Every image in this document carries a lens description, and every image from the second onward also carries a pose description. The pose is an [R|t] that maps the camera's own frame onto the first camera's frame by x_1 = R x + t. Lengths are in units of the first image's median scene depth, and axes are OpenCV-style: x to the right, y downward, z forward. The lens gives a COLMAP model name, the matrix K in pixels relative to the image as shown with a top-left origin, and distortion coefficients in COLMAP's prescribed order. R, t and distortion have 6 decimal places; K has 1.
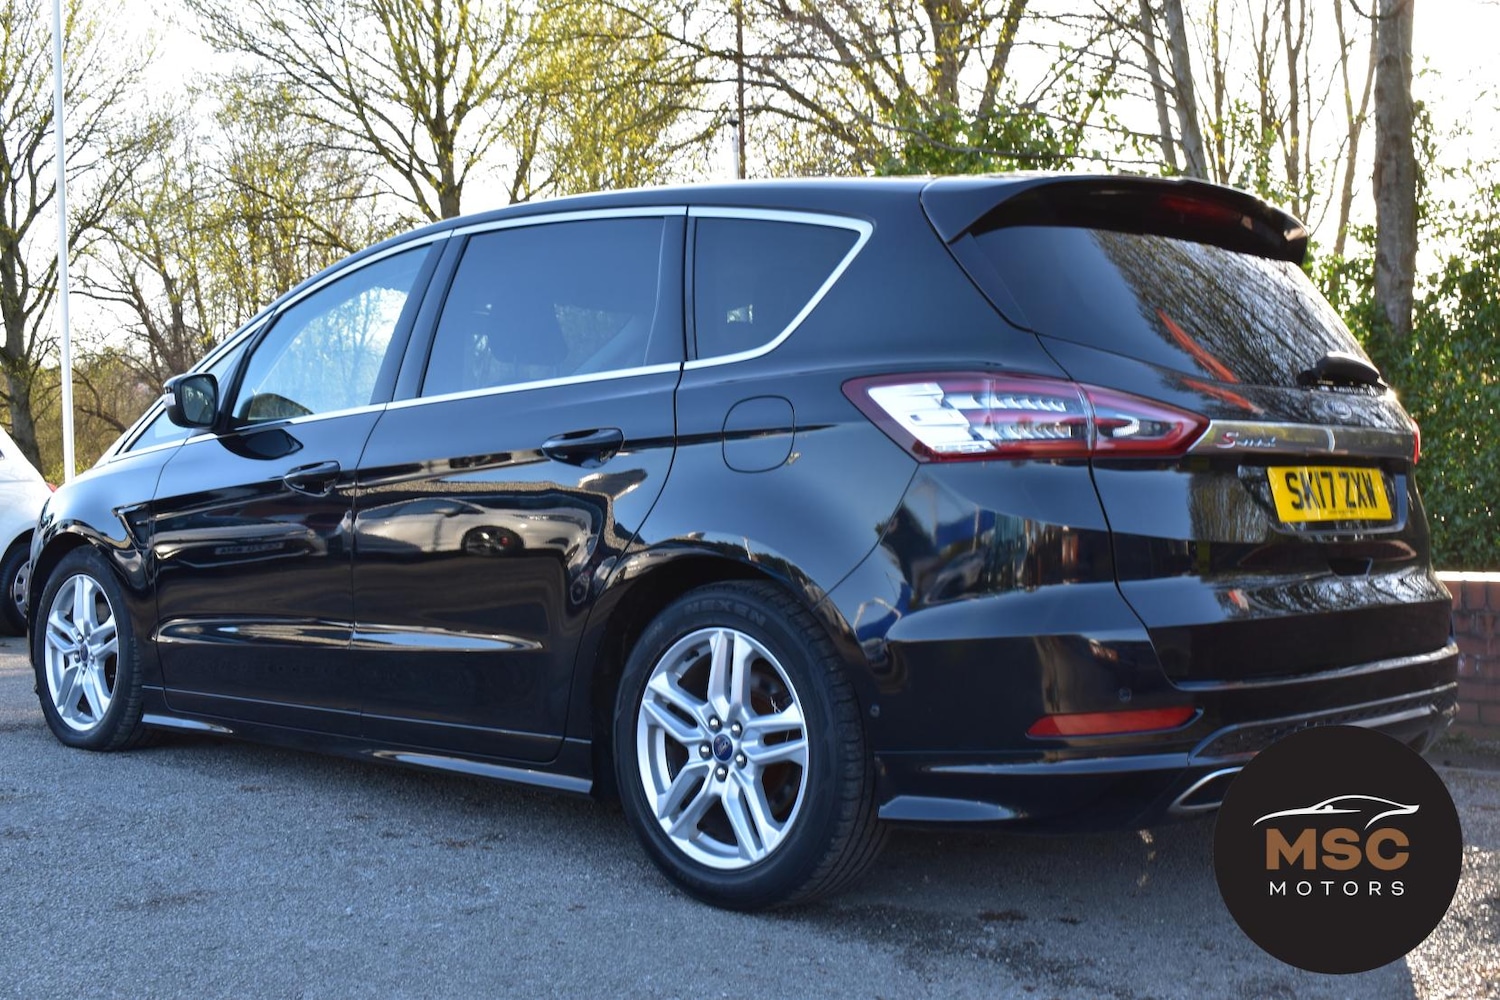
lens RADIAL K [[1749.7, 0, 710.1], [0, 1749.7, 424.5], [0, 0, 1]] dist [-0.034050, 0.000000]
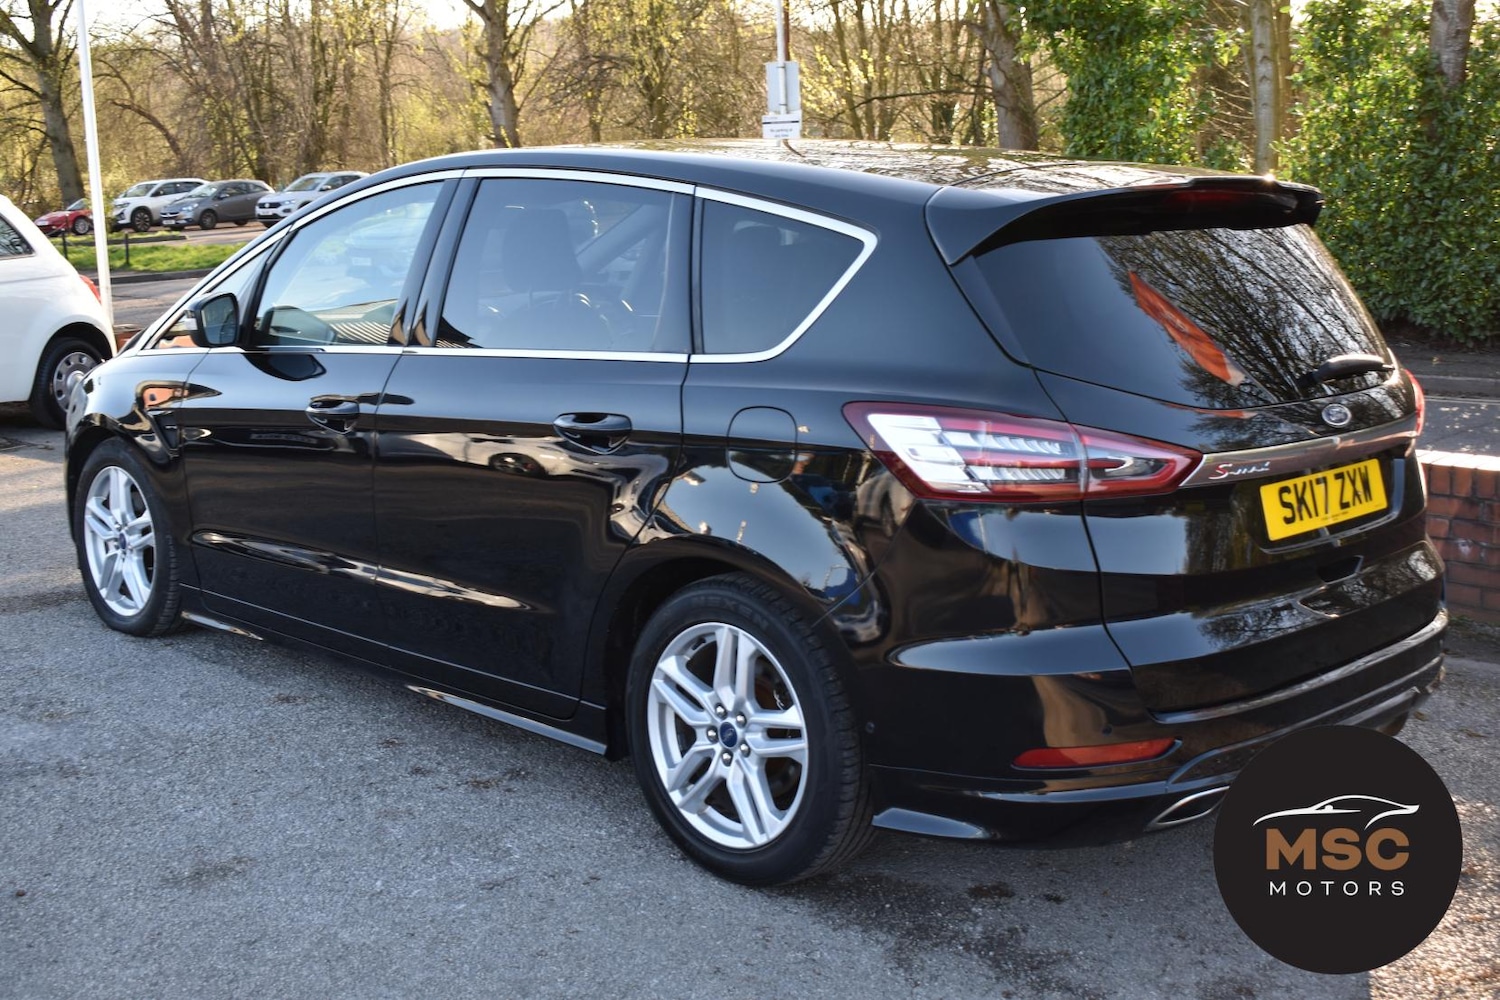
lens RADIAL K [[1749.7, 0, 713.8], [0, 1749.7, 405.2], [0, 0, 1]] dist [-0.034050, 0.000000]
pose [[0.999804, -0.000426, -0.019792, 0.019845], [0.003691, 0.986249, 0.165225, -0.187190], [0.019450, -0.165266, 0.986057, -0.003292]]
